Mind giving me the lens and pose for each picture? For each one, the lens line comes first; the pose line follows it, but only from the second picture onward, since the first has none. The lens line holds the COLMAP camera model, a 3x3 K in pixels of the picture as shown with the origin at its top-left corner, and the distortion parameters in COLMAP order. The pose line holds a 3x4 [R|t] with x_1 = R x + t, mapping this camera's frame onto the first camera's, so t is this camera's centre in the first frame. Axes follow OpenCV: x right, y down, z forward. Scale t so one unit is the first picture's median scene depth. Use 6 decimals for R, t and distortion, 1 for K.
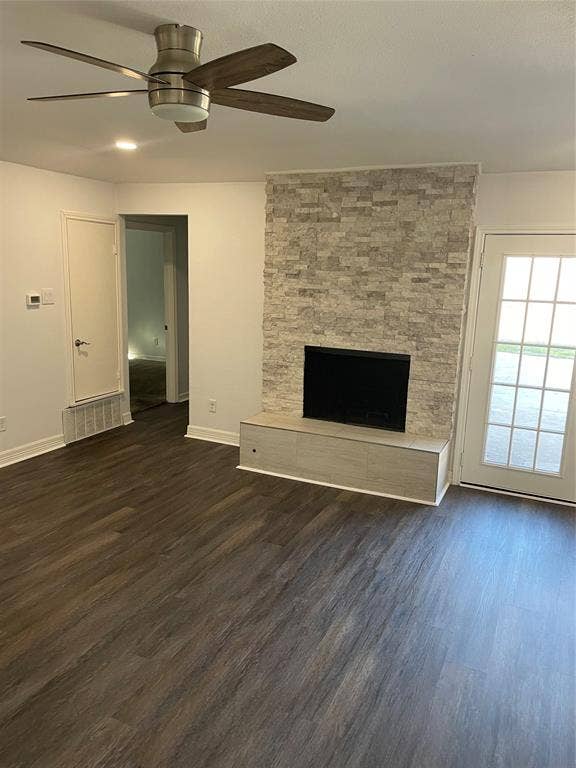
lens RADIAL K [[582.6, 0, 286.2], [0, 582.6, 390.2], [0, 0, 1]] dist [0.069876, -0.046290]
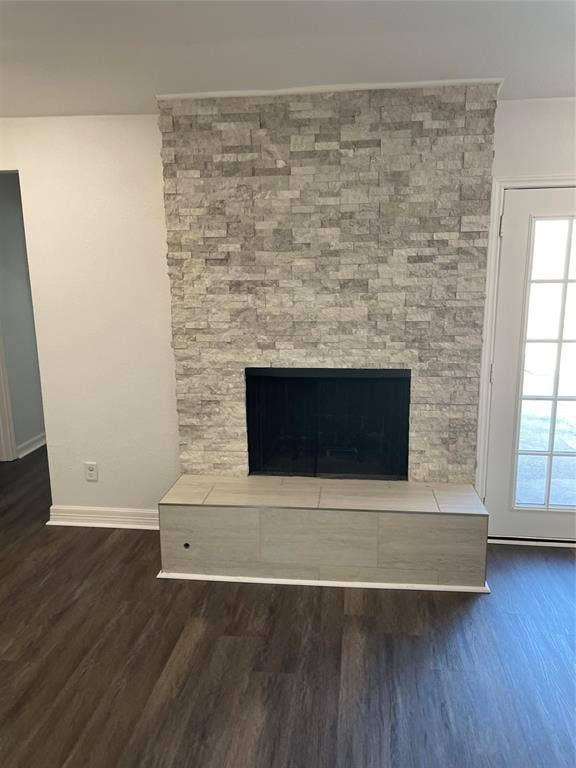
lens RADIAL K [[582.6, 0, 291.0], [0, 582.6, 377.5], [0, 0, 1]] dist [0.069876, -0.046290]
pose [[0.946917, -0.105901, 0.303534, -0.129965], [0.106452, 0.994208, 0.014781, -0.076581], [-0.303341, 0.018316, 0.952706, 0.398345]]
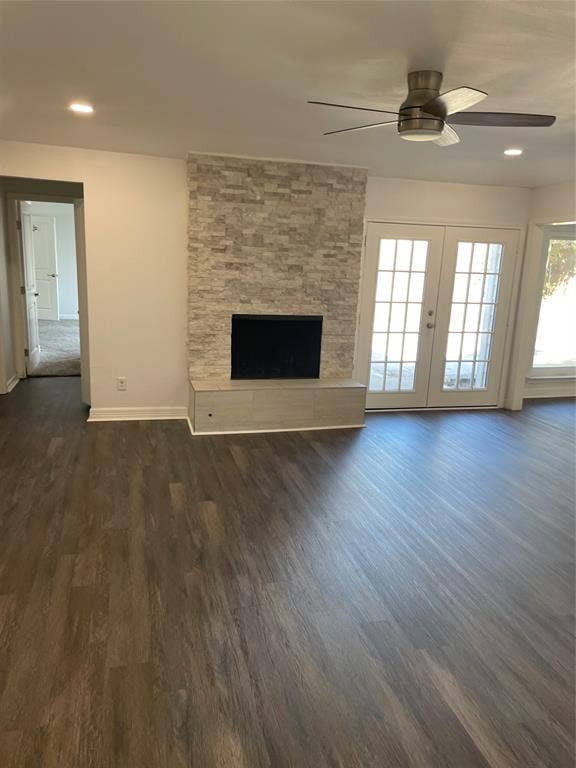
lens RADIAL K [[582.6, 0, 290.8], [0, 582.6, 381.9], [0, 0, 1]] dist [0.069876, -0.046290]
pose [[0.756552, -0.139176, 0.638951, -0.669585], [0.113020, 0.990214, 0.081867, -0.030082], [-0.644093, 0.010278, 0.764878, 0.088934]]
